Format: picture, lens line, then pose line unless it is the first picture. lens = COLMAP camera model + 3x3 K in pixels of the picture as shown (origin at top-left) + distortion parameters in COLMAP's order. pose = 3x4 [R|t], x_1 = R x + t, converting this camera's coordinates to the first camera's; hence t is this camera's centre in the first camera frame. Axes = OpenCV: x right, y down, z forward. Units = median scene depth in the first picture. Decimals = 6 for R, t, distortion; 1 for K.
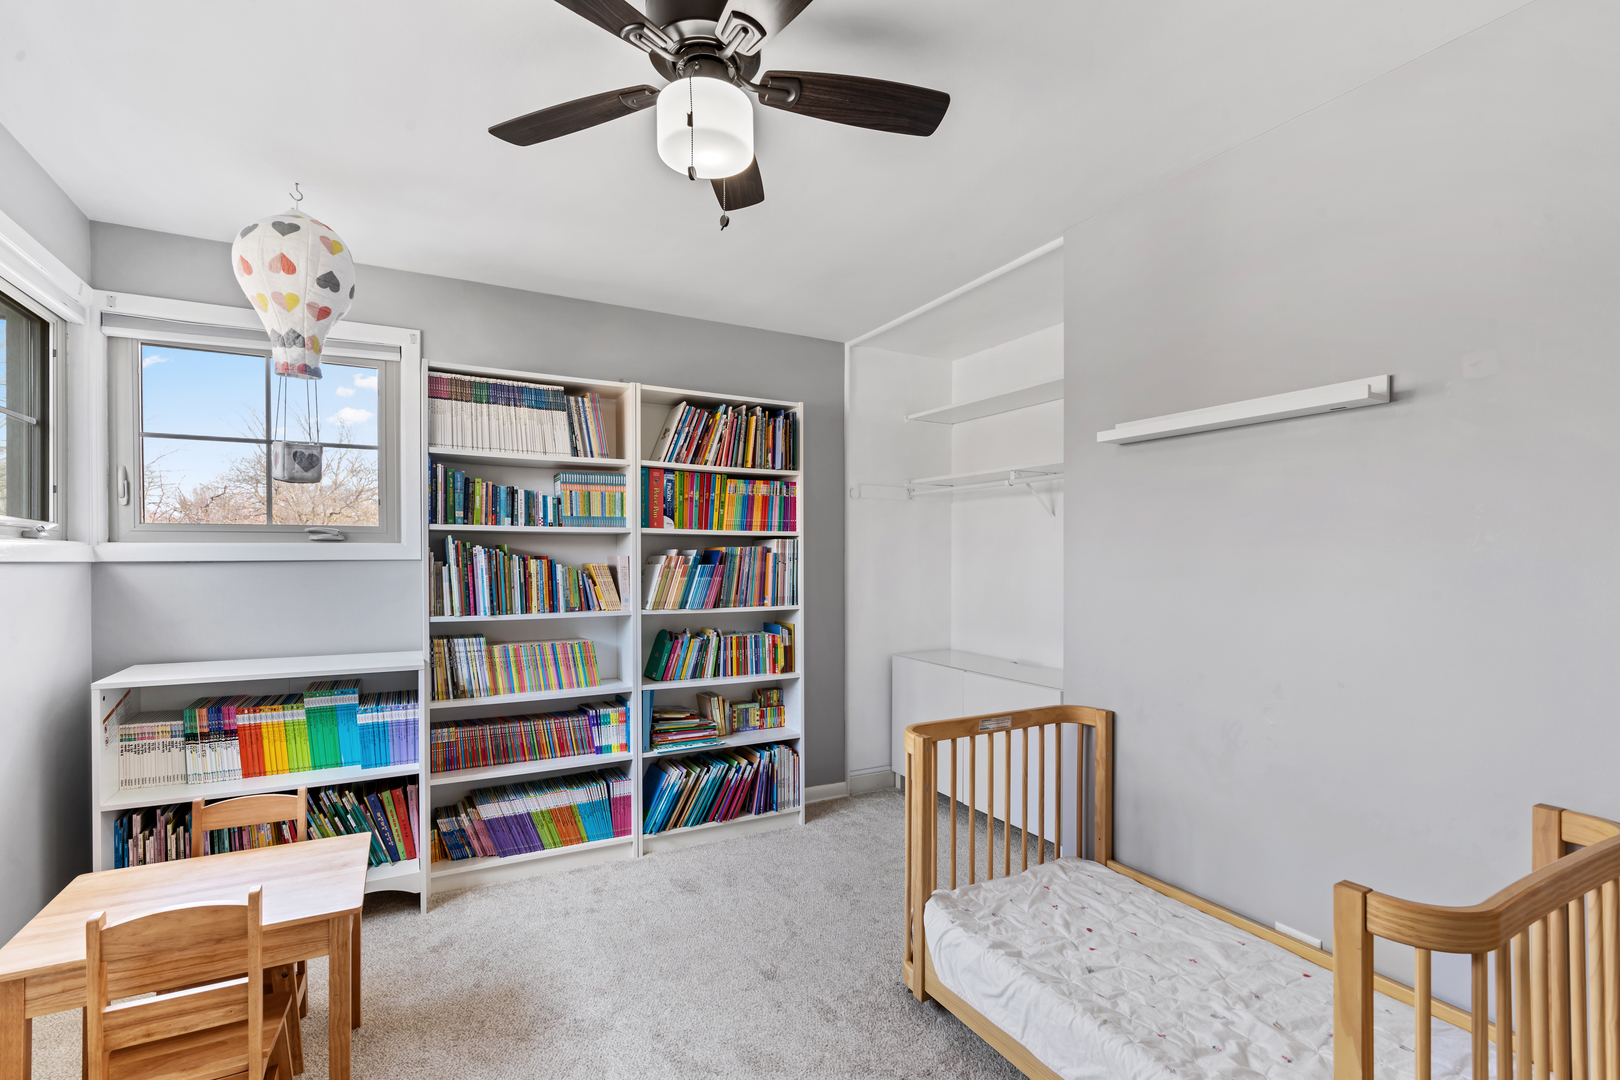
lens RADIAL K [[740.9, 0, 824.0], [0, 740.9, 564.5], [0, 0, 1]] dist [-0.003993, -0.000145]
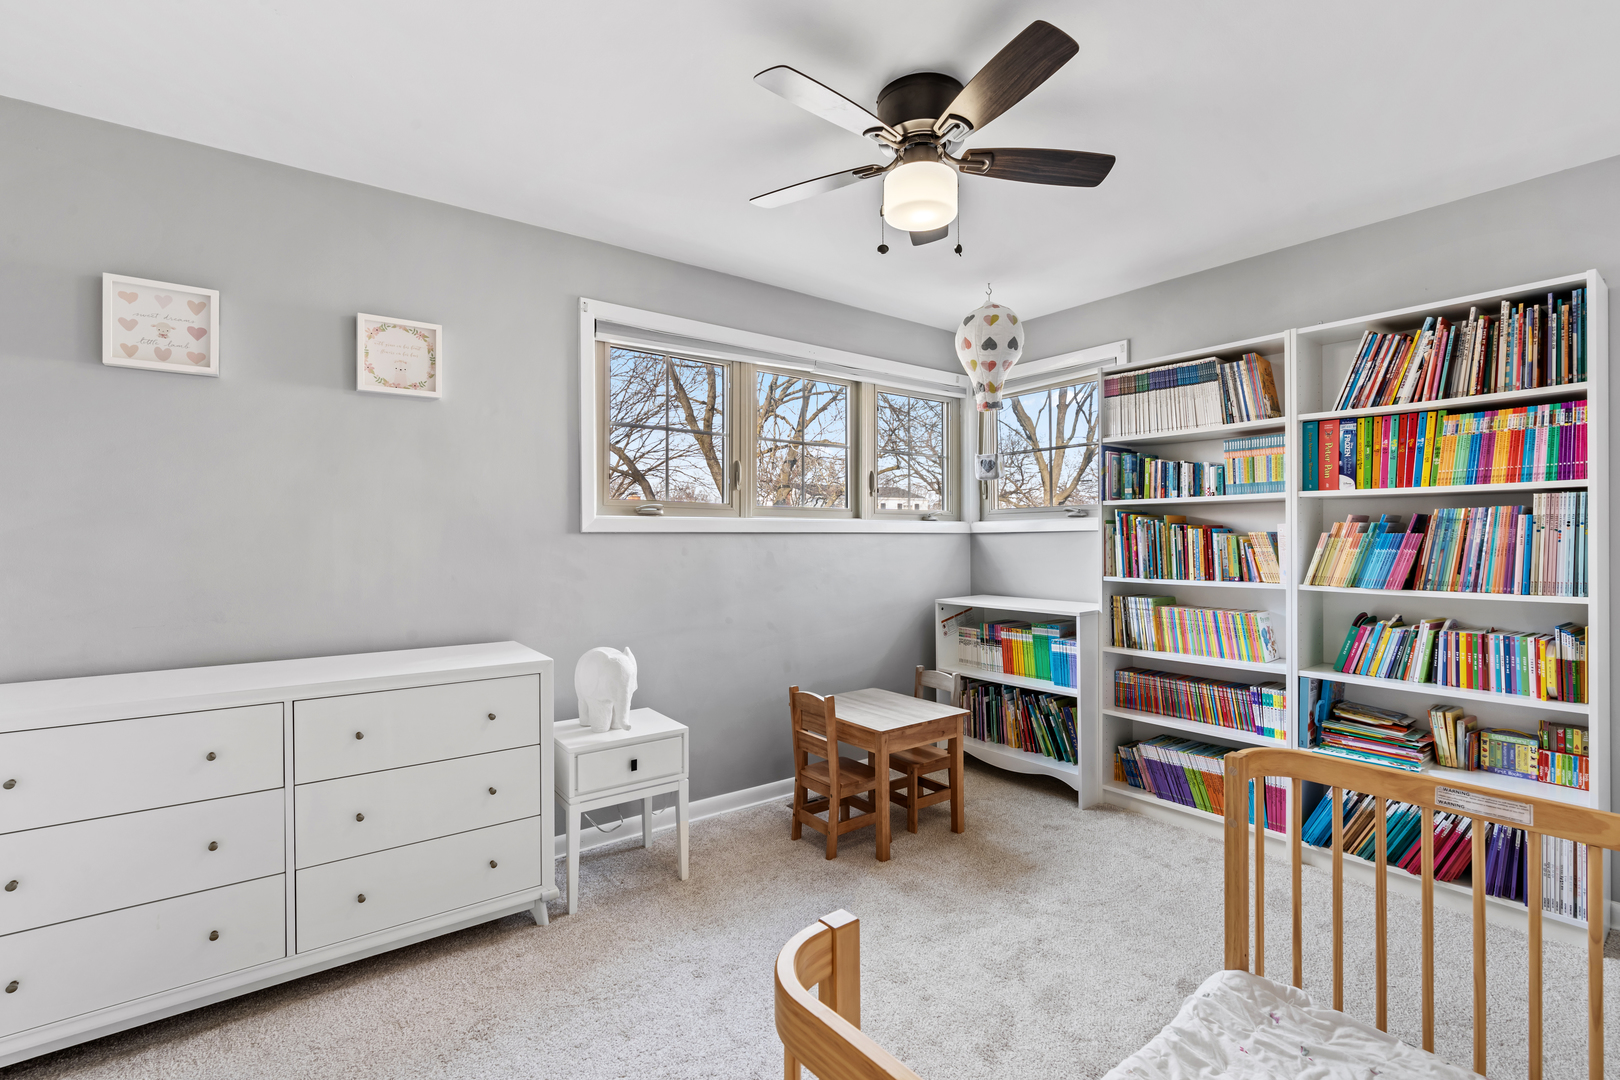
lens RADIAL K [[740.9, 0, 813.3], [0, 740.9, 538.8], [0, 0, 1]] dist [-0.003993, -0.000145]
pose [[0.153924, 0.002086, -0.988080, 0.543756], [-0.001123, 0.999997, 0.001936, 0.005770], [0.988082, 0.000812, 0.153926, 0.298836]]
